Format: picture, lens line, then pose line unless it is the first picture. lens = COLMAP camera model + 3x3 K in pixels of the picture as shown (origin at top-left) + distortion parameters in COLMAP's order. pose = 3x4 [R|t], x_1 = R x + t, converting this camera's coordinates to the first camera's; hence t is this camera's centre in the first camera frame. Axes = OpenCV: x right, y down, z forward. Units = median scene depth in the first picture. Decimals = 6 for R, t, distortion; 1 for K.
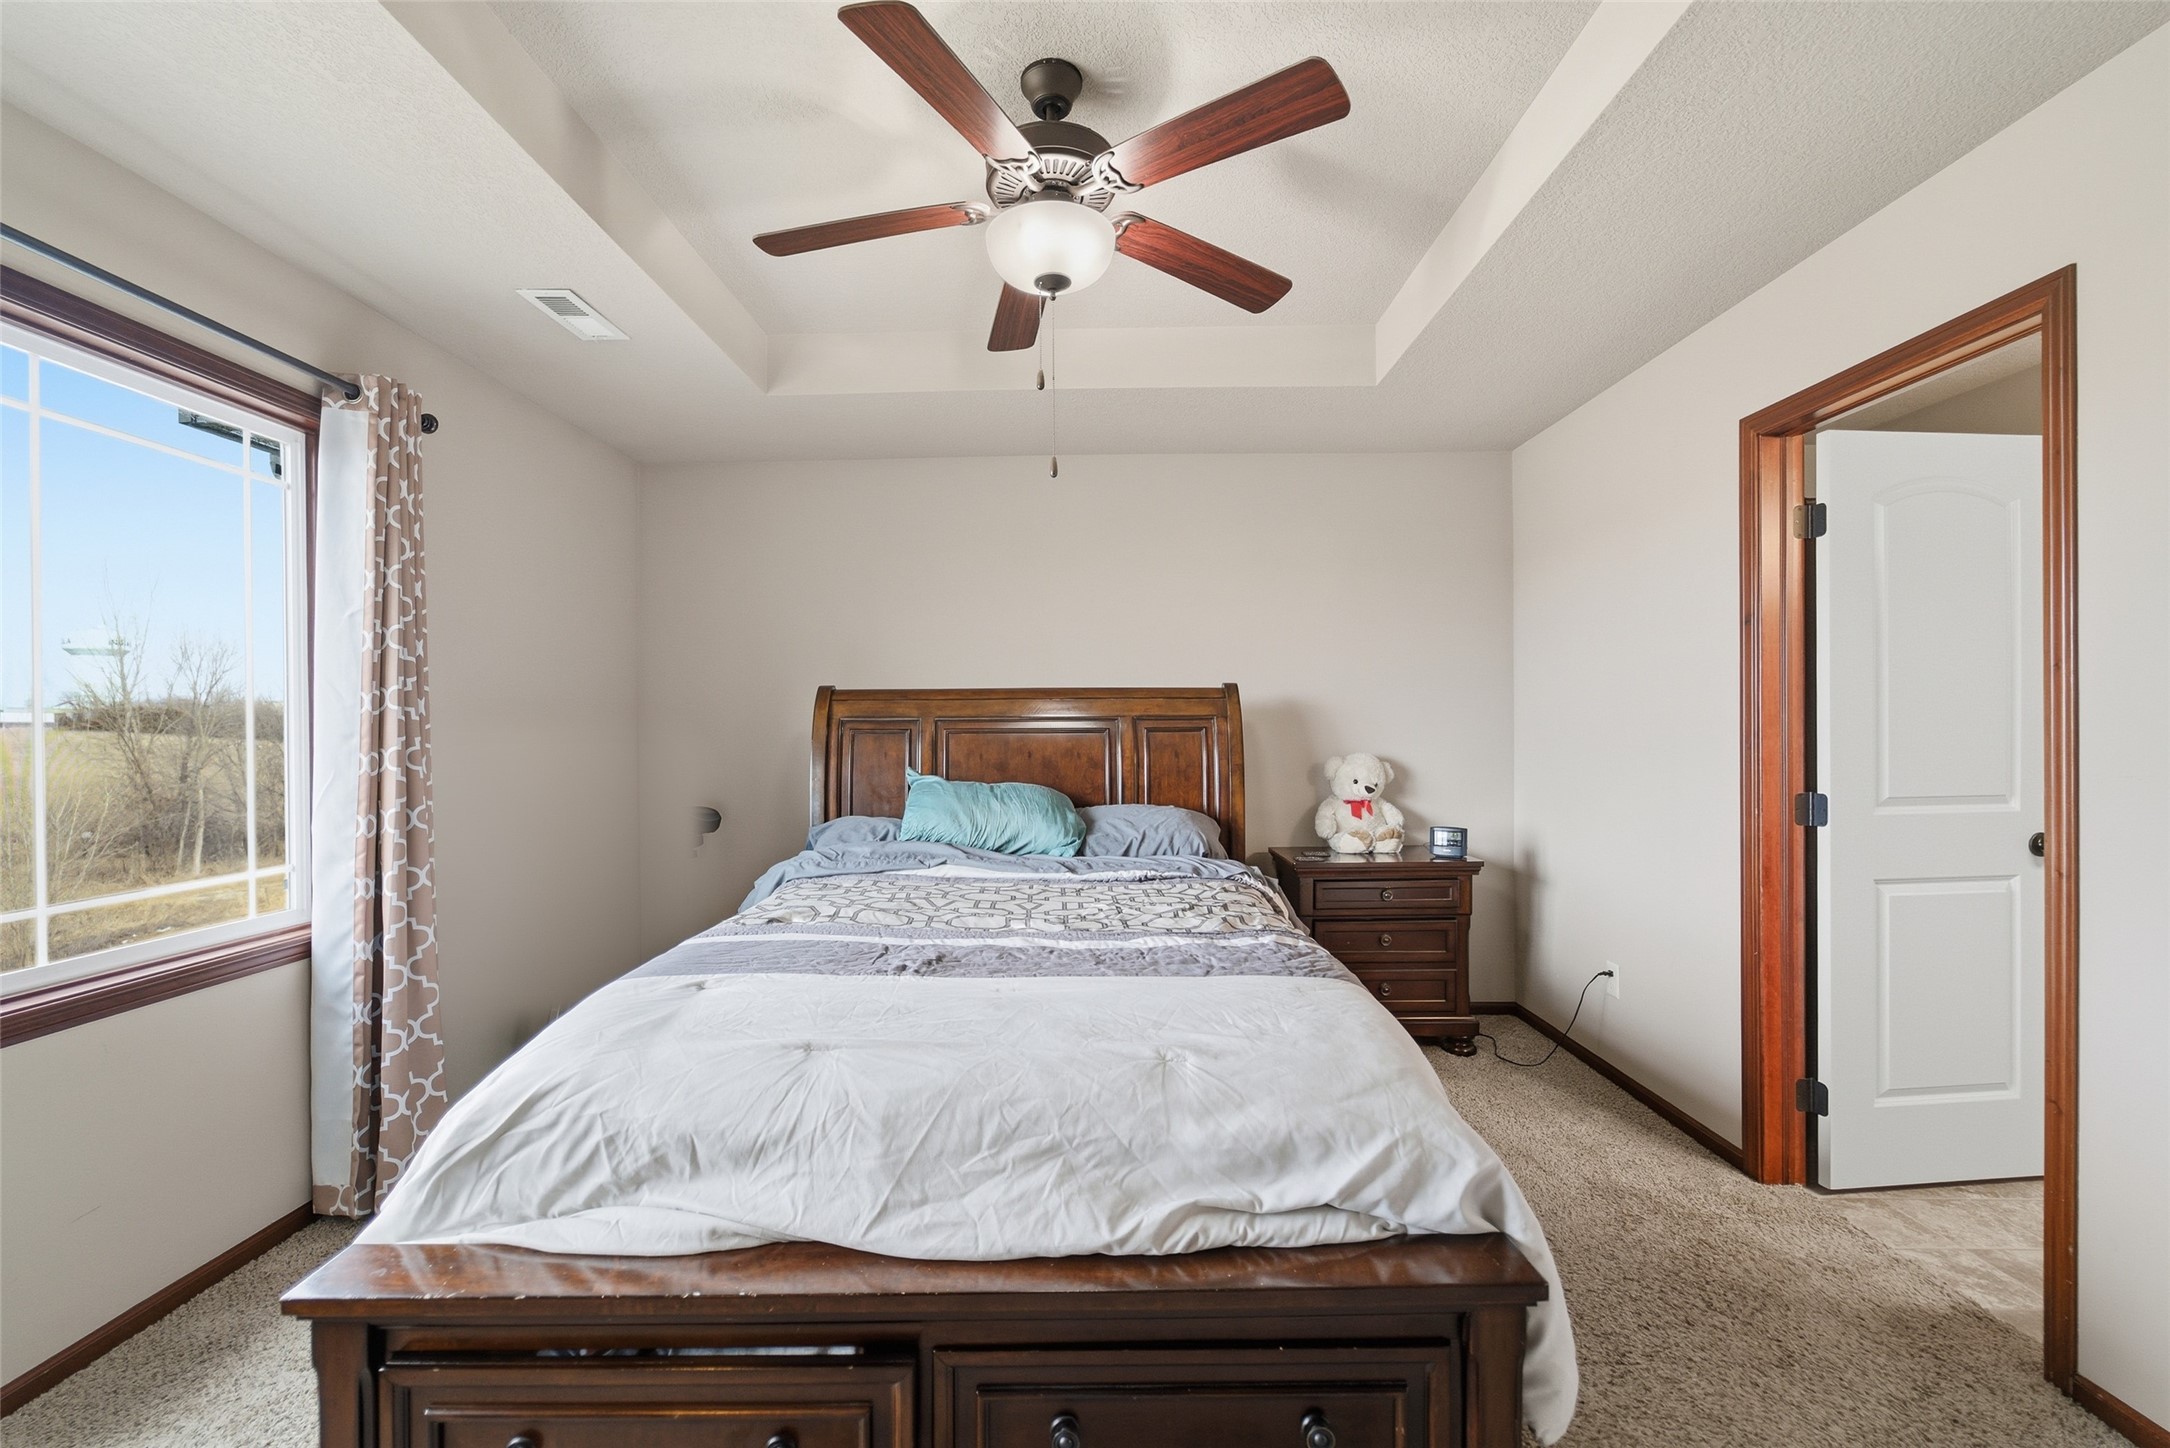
lens RADIAL K [[899.6, 0, 1066.6], [0, 899.6, 736.0], [0, 0, 1]] dist [-0.003761, -0.000635]
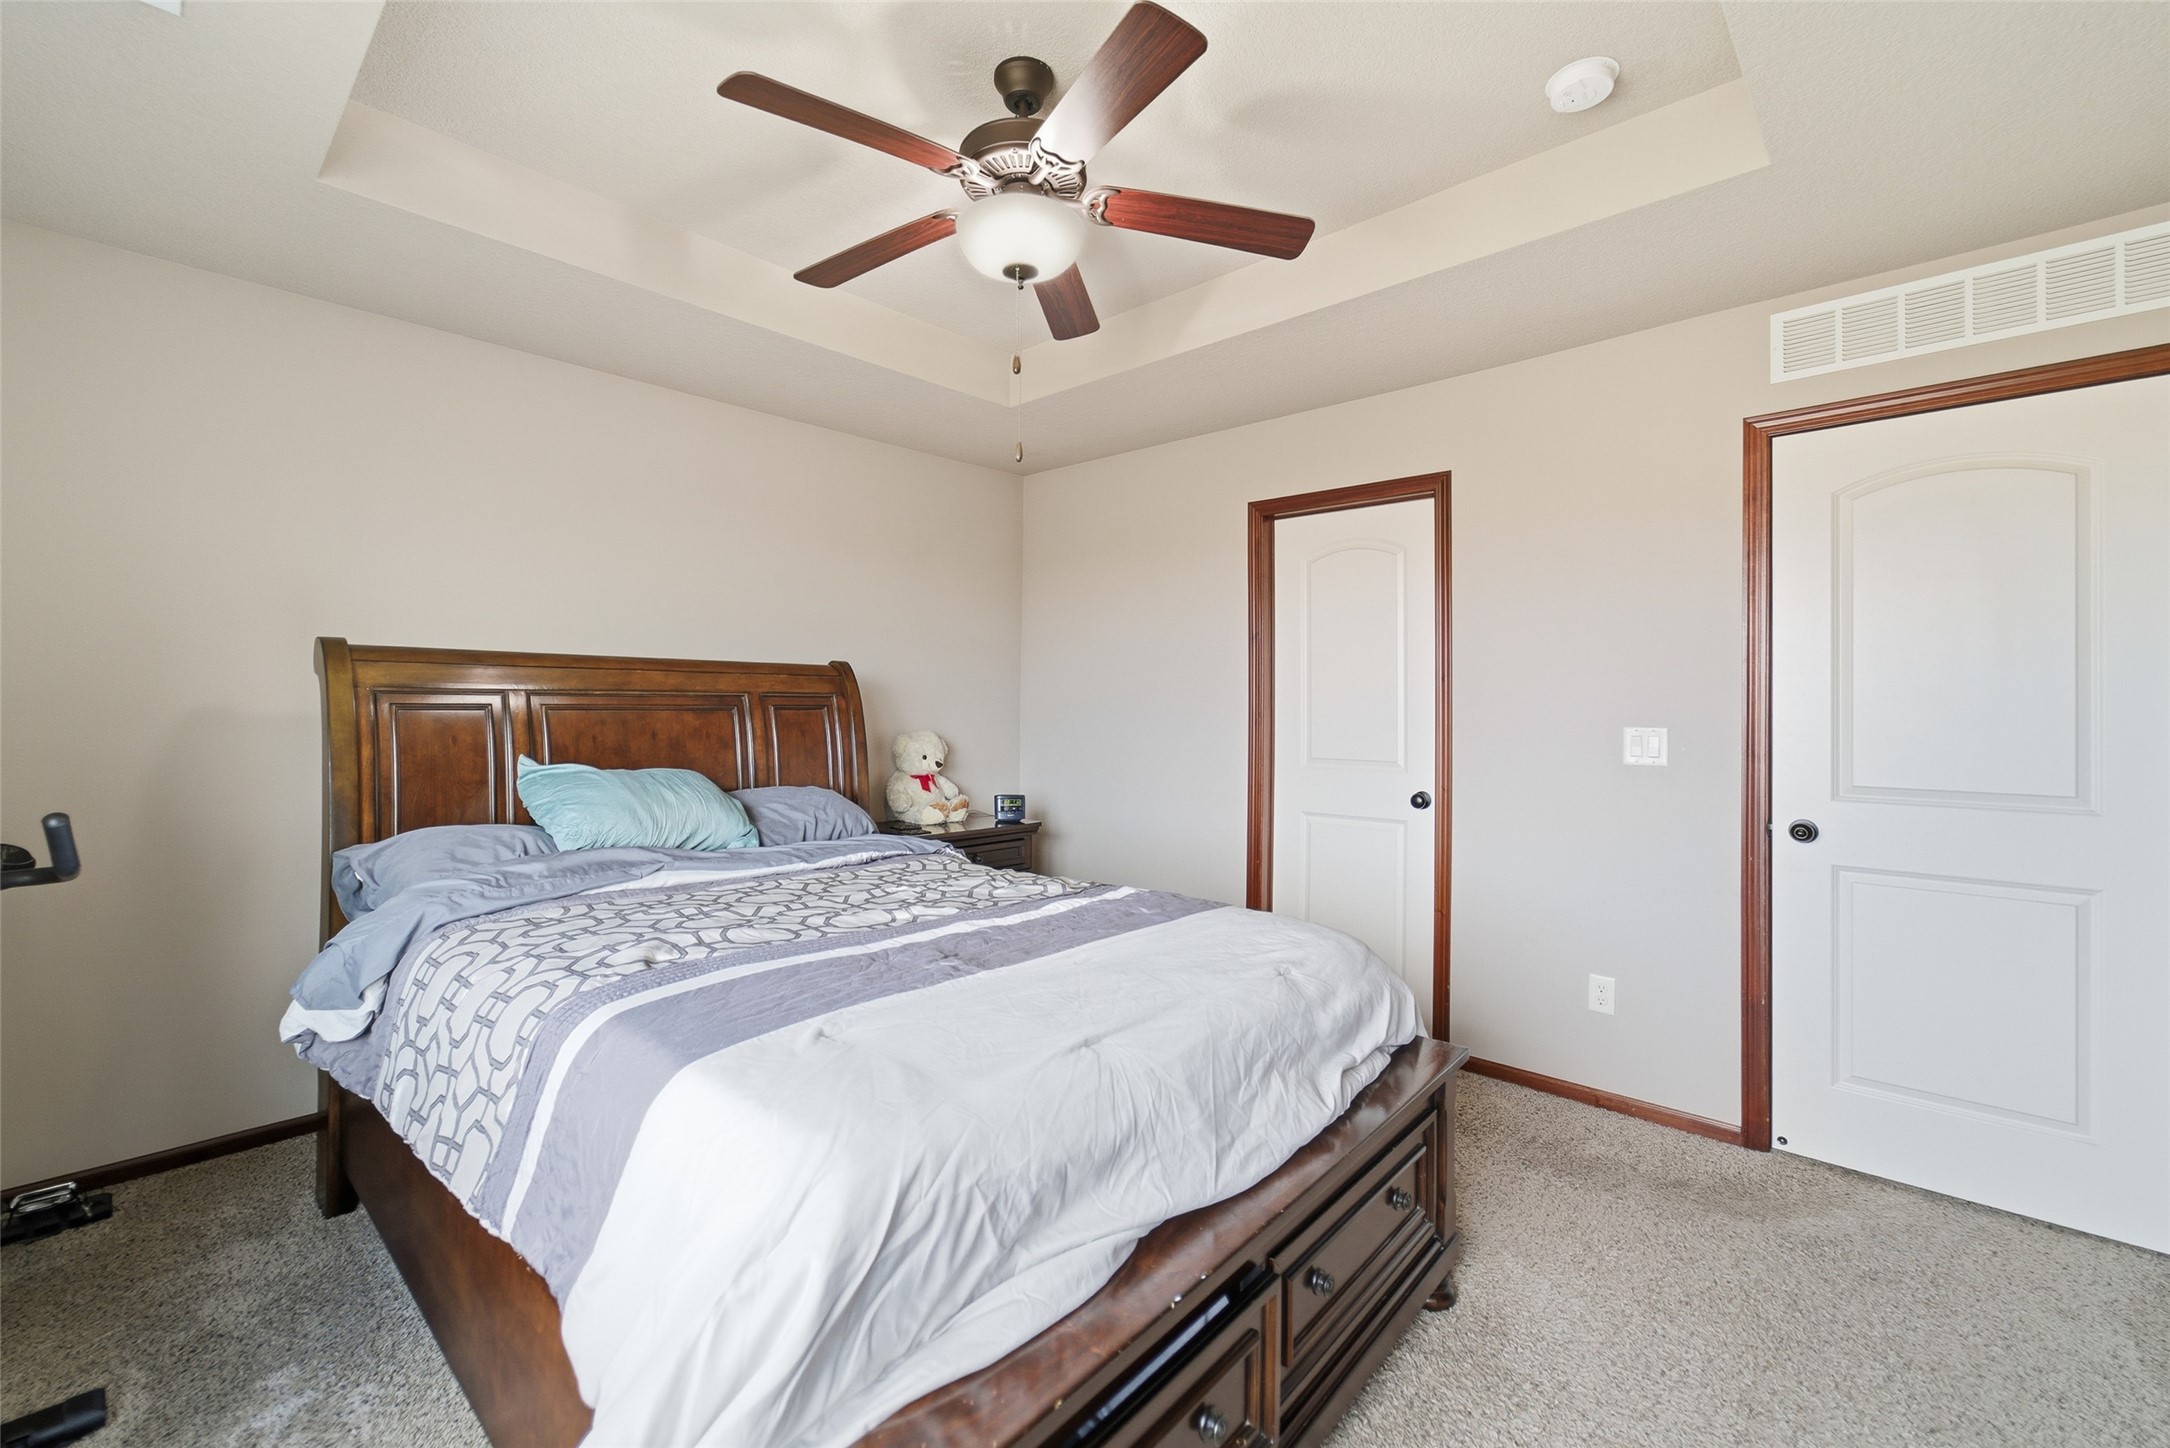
lens RADIAL K [[894.9, 0, 1081.9], [0, 894.9, 712.4], [0, 0, 1]] dist [-0.034221, 0.011113]
pose [[0.667834, 0.007882, 0.744268, -0.786210], [-0.005443, 0.999969, -0.005706, 0.003244], [-0.744290, -0.000240, 0.667856, 0.299728]]
